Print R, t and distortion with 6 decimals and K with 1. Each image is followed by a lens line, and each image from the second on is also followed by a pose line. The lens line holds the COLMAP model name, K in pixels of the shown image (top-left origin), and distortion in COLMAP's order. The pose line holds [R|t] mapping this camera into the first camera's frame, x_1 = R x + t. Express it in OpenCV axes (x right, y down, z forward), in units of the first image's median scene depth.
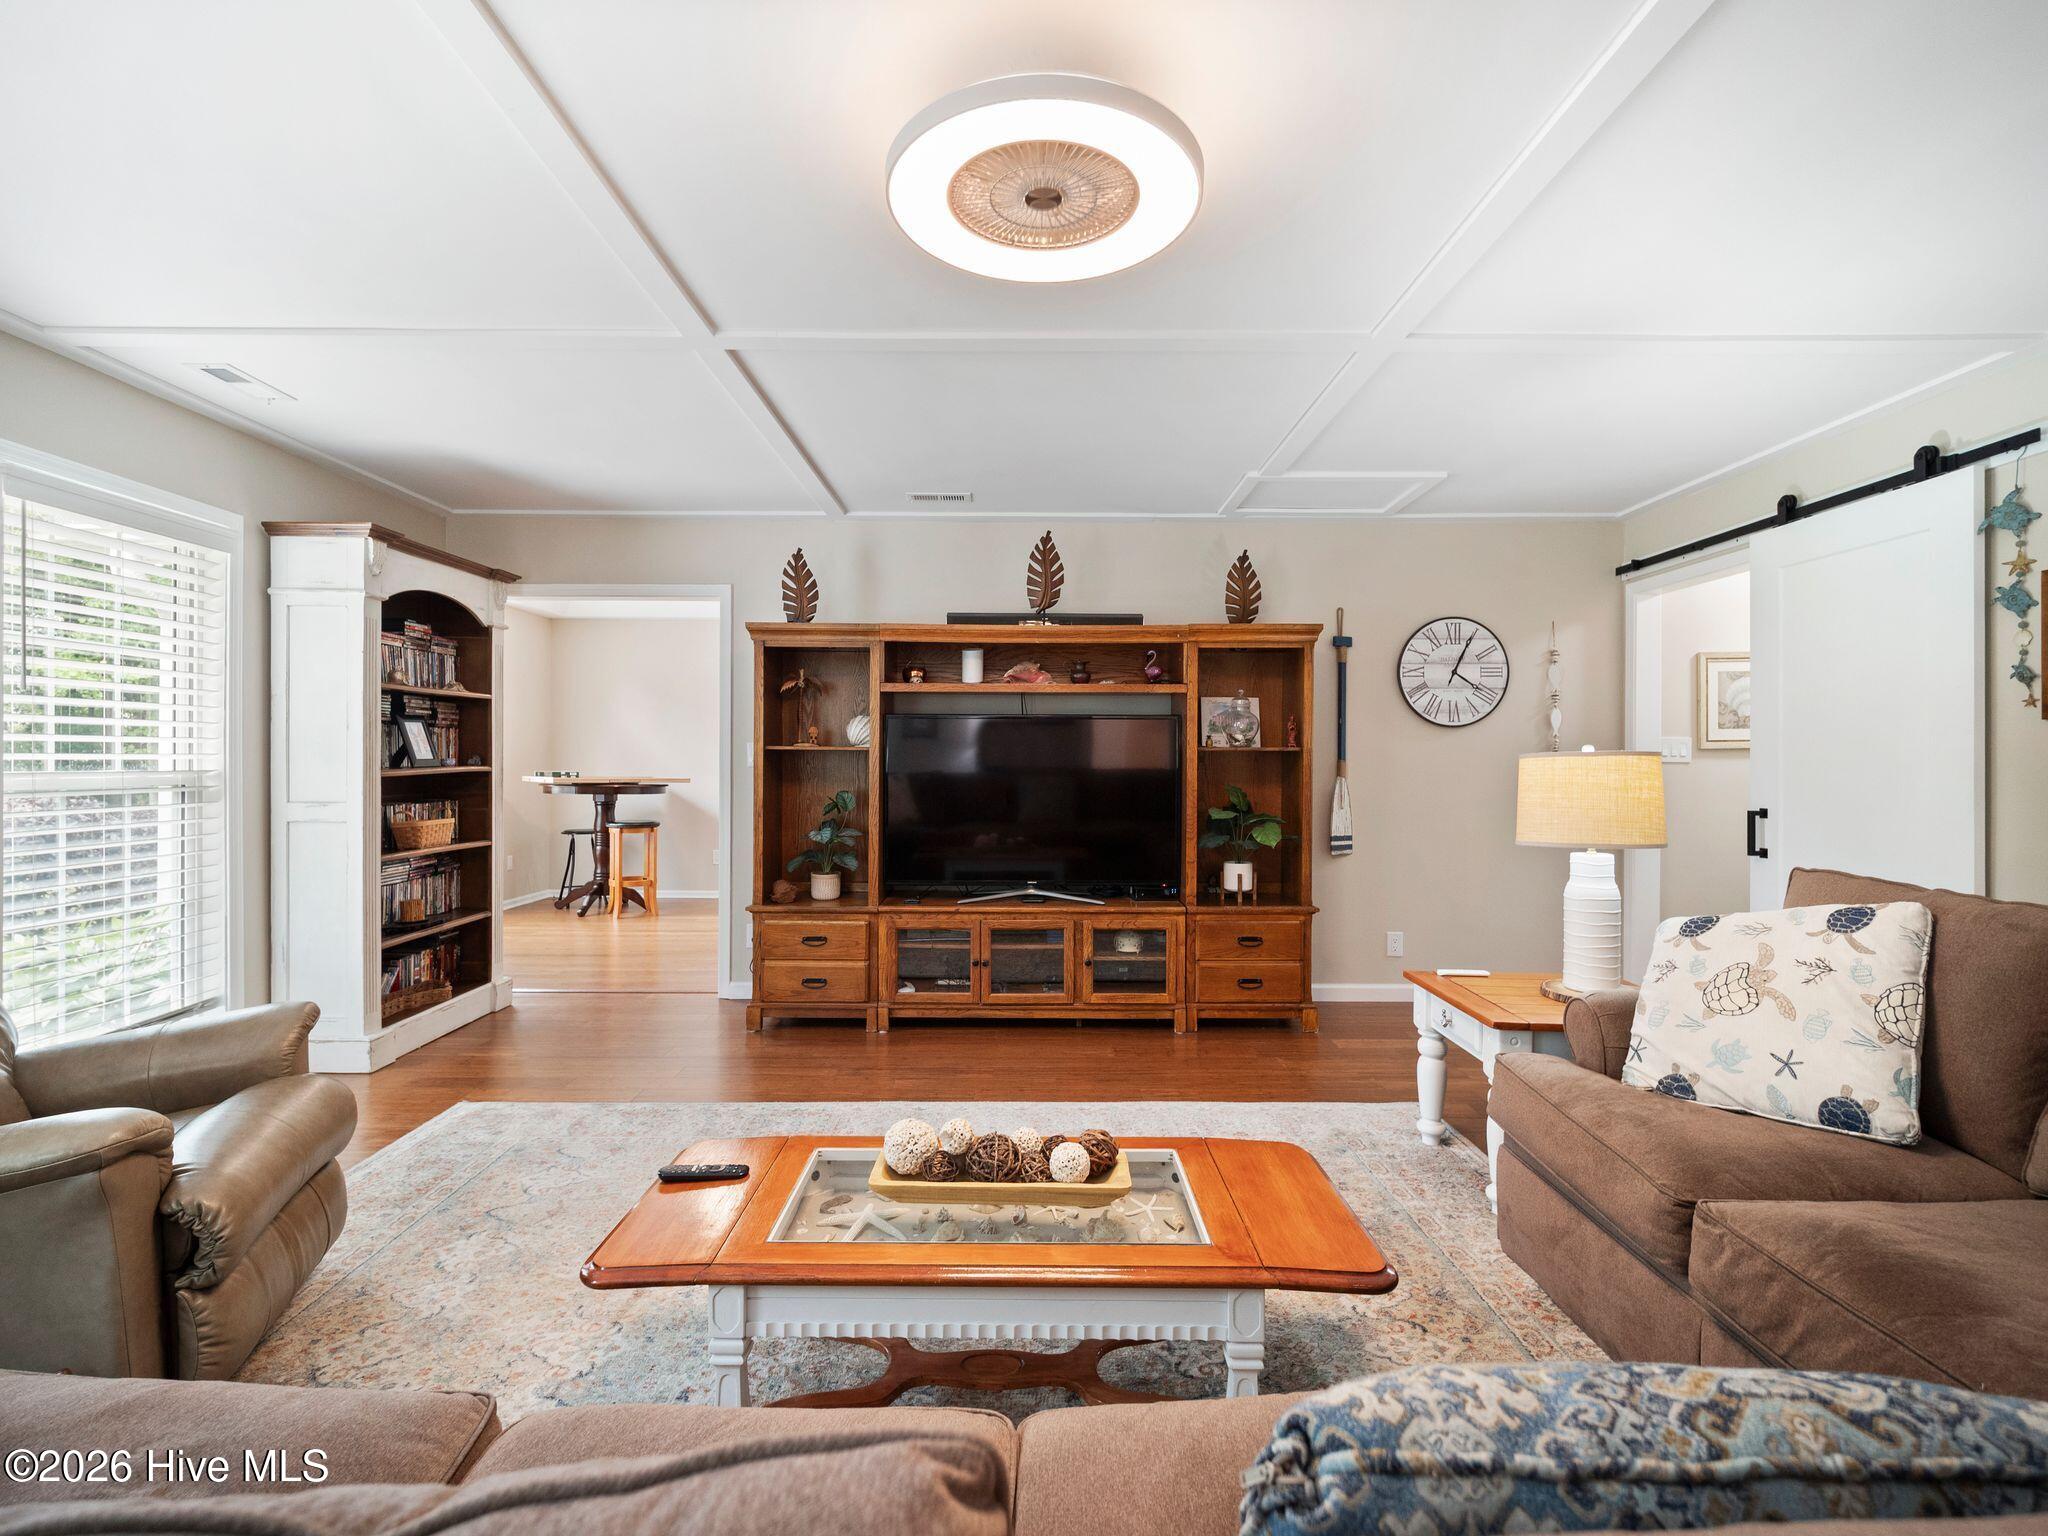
lens RADIAL K [[955.2, 0, 1024.0], [0, 955.2, 768.0], [0, 0, 1]] dist [0.002199, -0.000765]
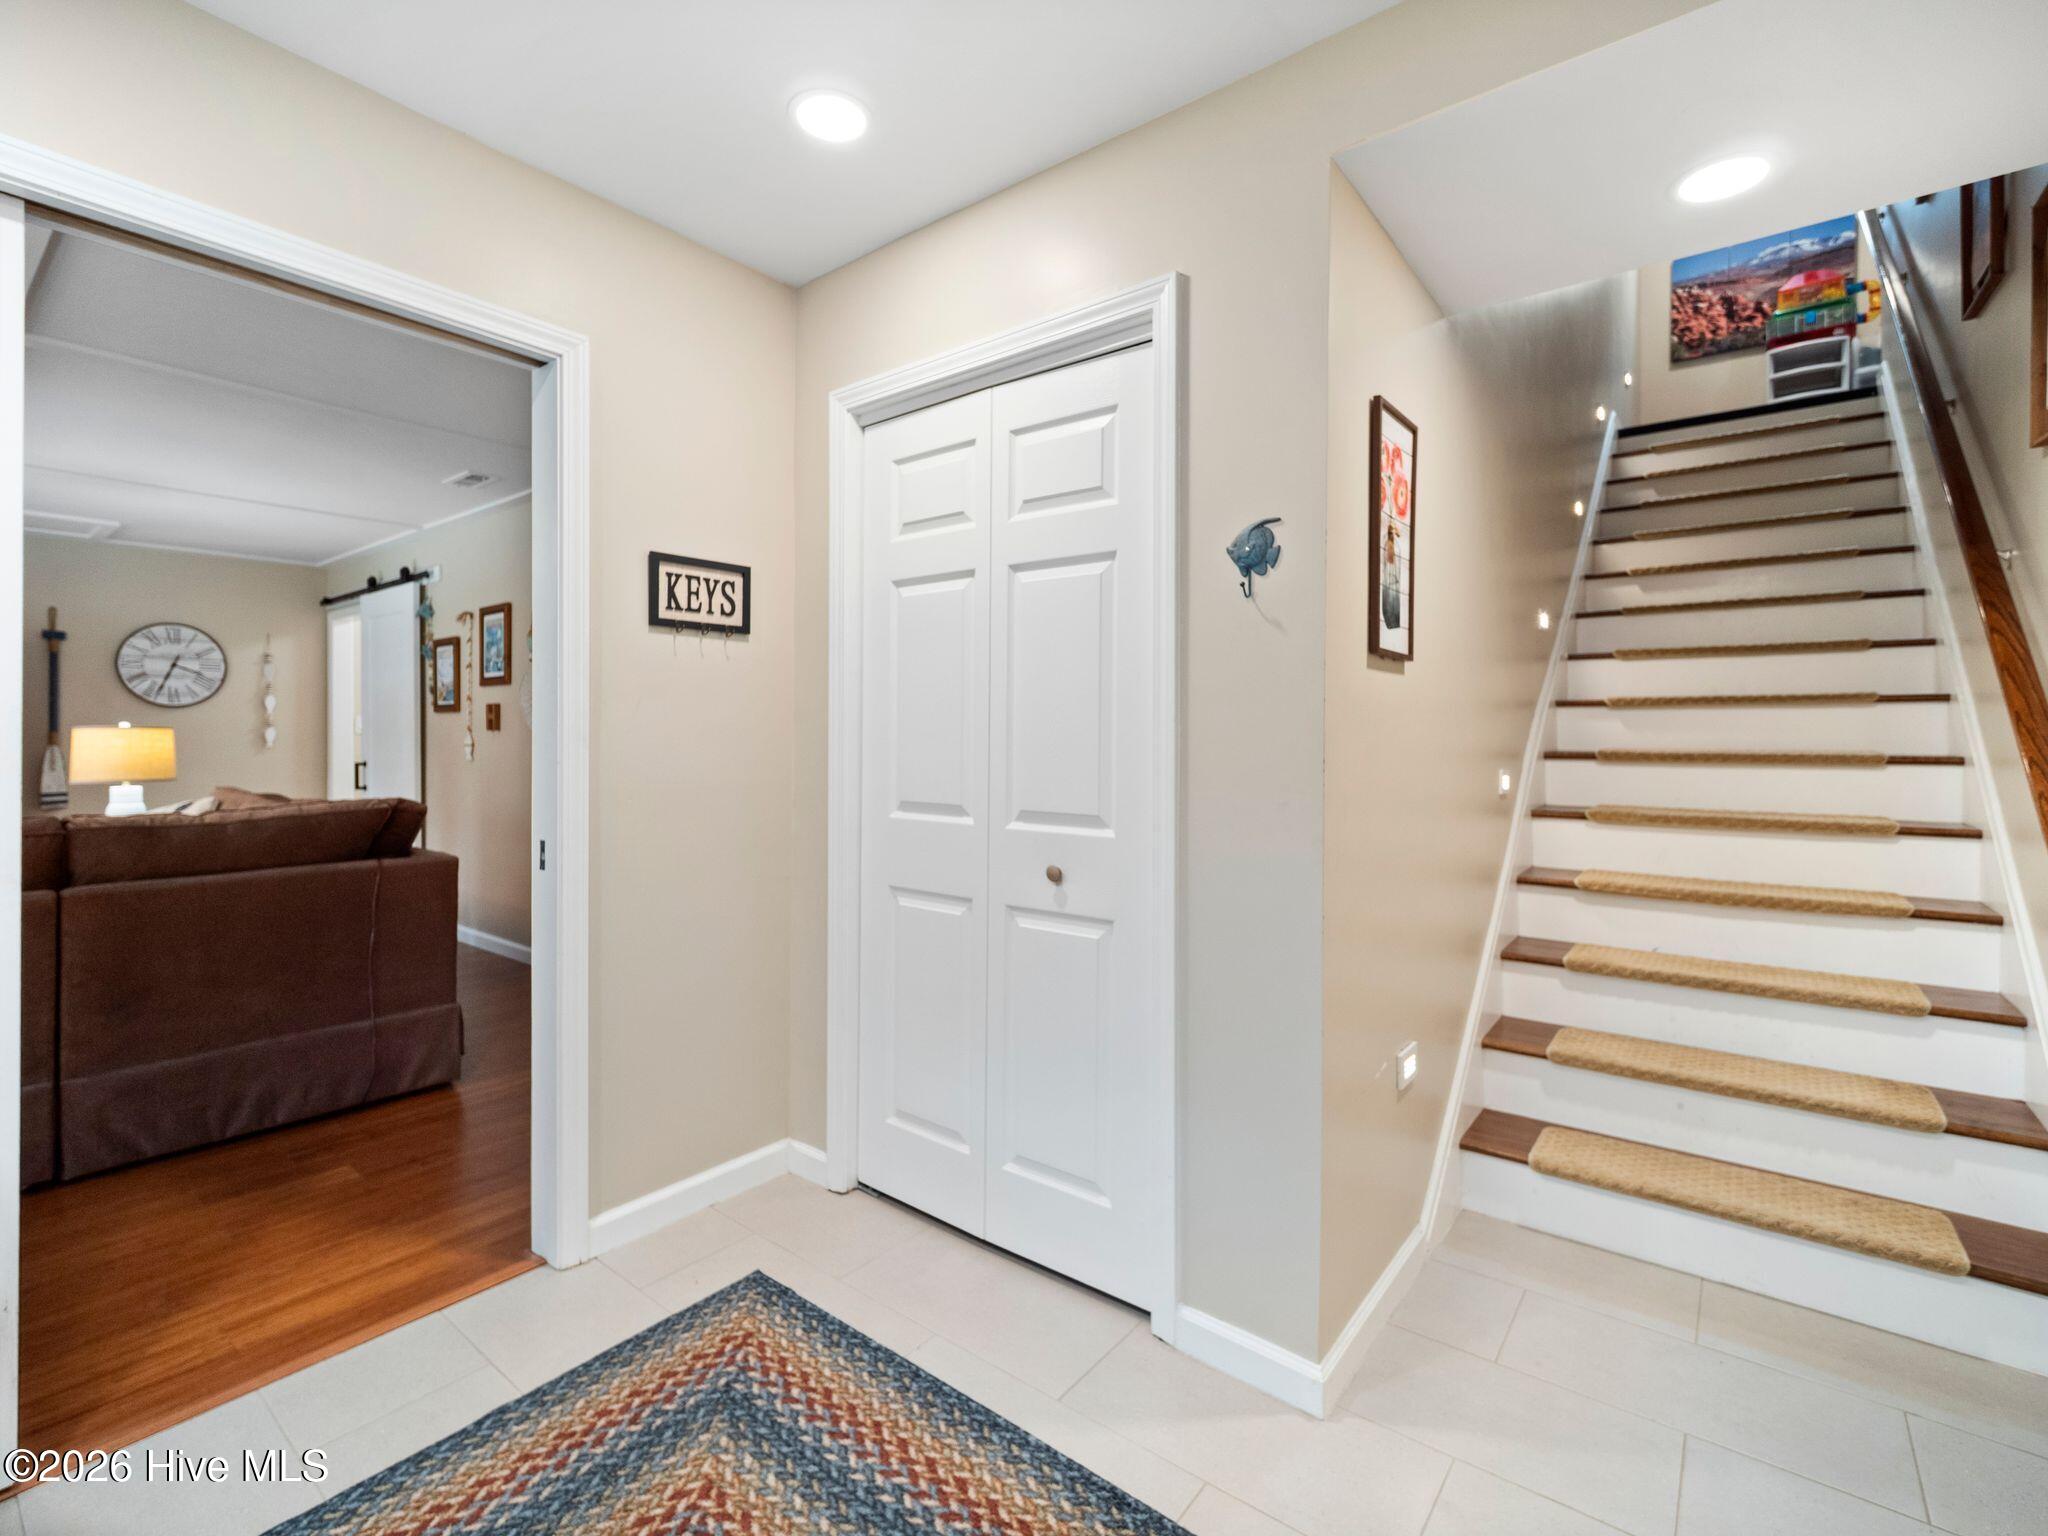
lens RADIAL K [[929.3, 0, 1018.8], [0, 929.3, 764.5], [0, 0, 1]] dist [0.003261, -0.003359]
pose [[0.624136, -0.022440, 0.780994, 0.189155], [0.001577, 0.999622, 0.027461, 0.004501], [-0.781314, -0.015908, 0.623935, -0.808076]]
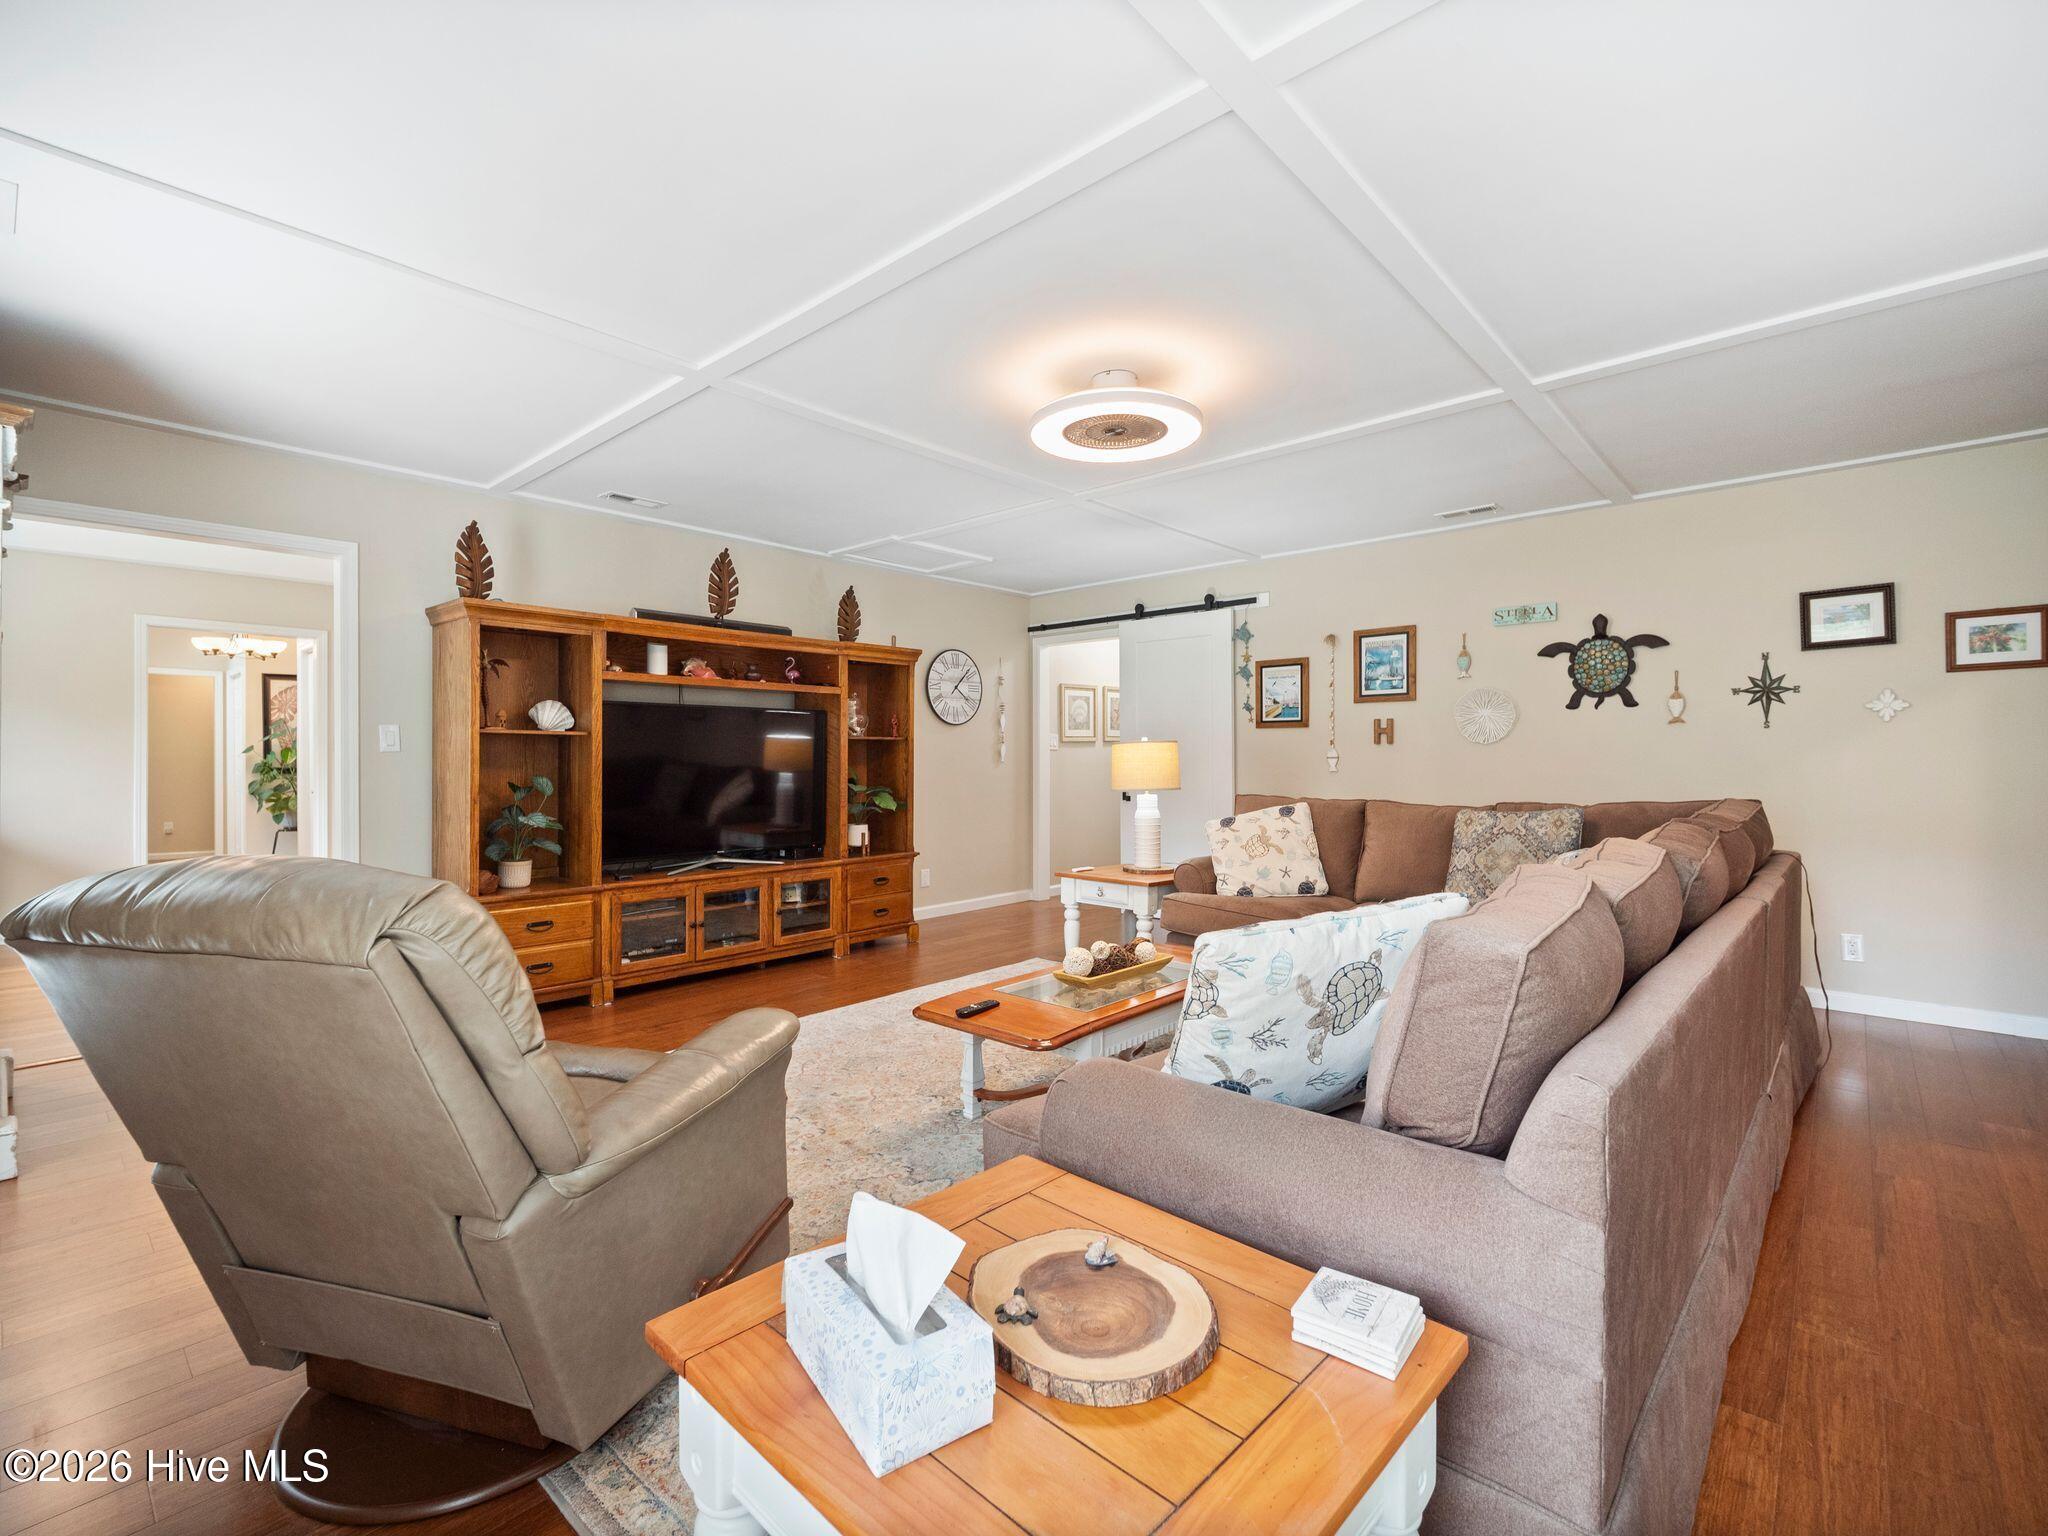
lens RADIAL K [[929.3, 0, 1018.8], [0, 929.3, 764.5], [0, 0, 1]] dist [0.003261, -0.003359]
pose [[0.664887, -0.009187, 0.746887, -0.606545], [0.007647, 0.999956, 0.005492, 0.011465], [-0.746905, 0.002060, 0.664928, -0.015728]]
